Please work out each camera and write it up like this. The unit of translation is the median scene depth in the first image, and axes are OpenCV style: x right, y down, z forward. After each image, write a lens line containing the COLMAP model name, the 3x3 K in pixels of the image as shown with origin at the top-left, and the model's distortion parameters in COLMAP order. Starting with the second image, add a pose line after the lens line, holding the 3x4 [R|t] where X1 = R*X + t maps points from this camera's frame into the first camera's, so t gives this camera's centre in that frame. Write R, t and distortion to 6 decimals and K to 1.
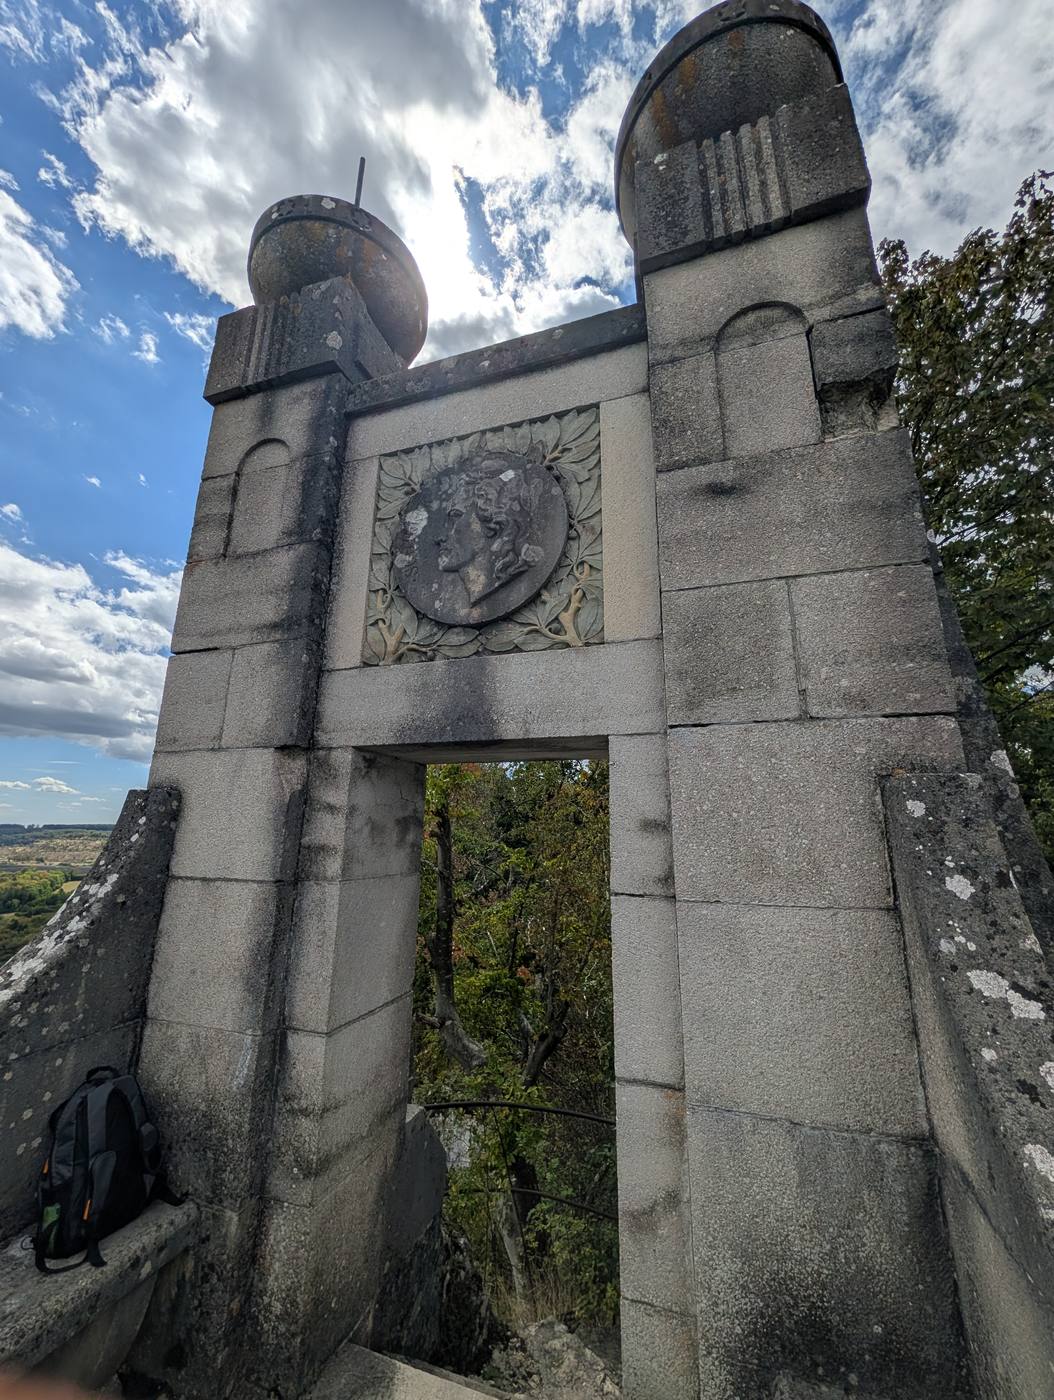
lens RADIAL K [[550.5, 0, 529.8], [0, 550.5, 693.1], [0, 0, 1]] dist [0.001458, 0.000114]
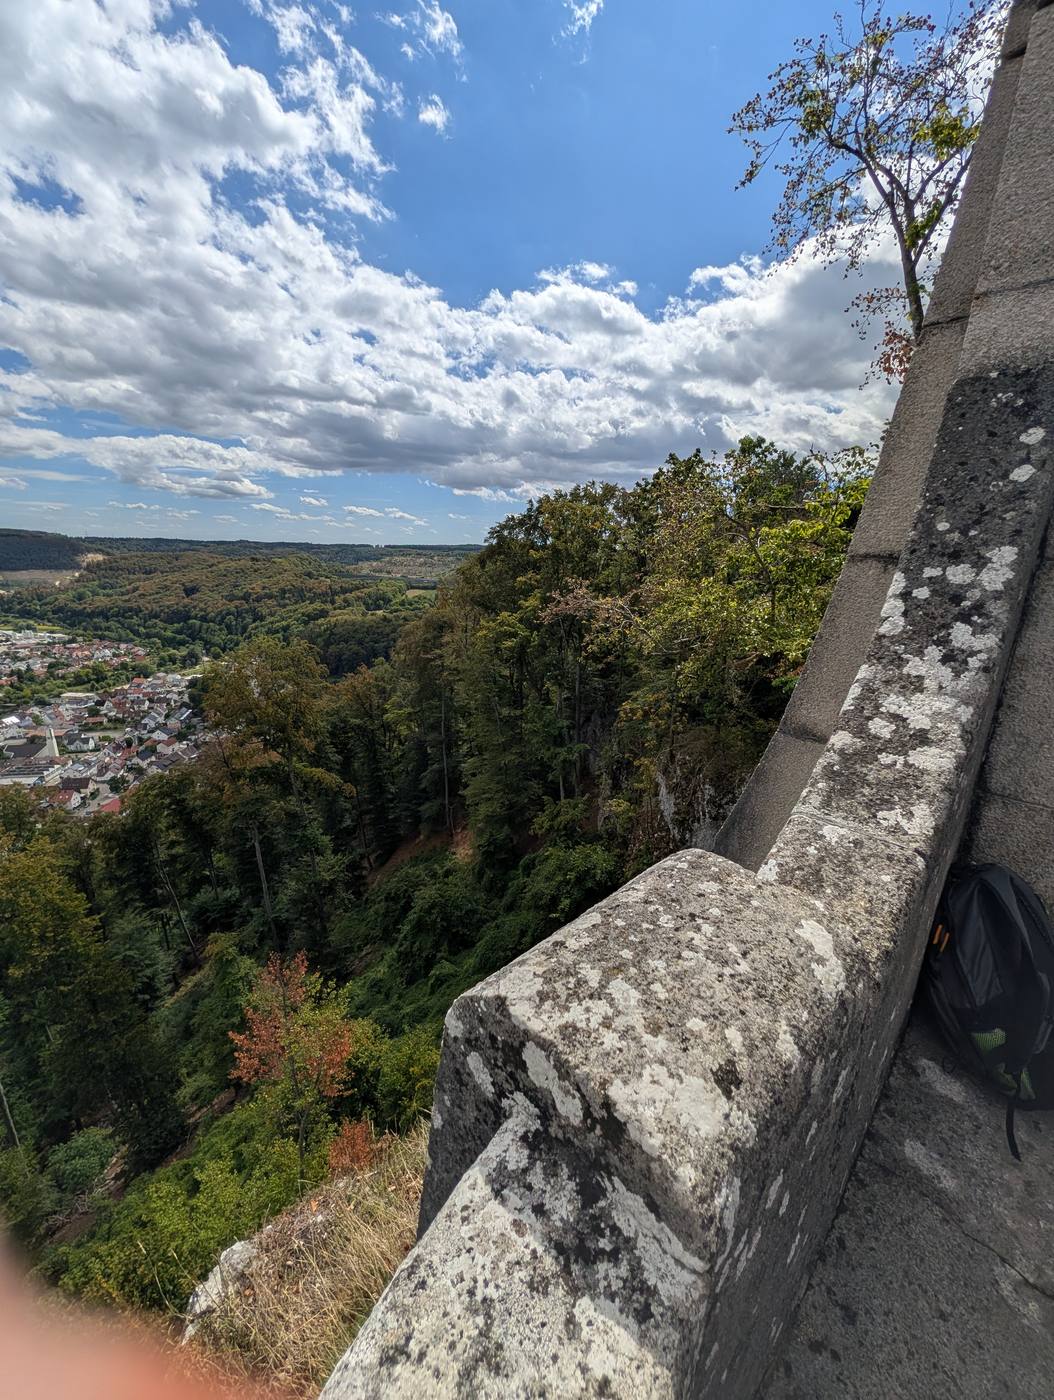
lens RADIAL K [[550.5, 0, 526.9], [0, 550.5, 693.4], [0, 0, 1]] dist [0.001458, 0.000114]
pose [[0.894254, 0.117153, -0.431954, -0.823693], [0.102793, 0.885570, 0.452989, 0.160879], [0.435595, -0.449489, 0.779882, 0.335053]]
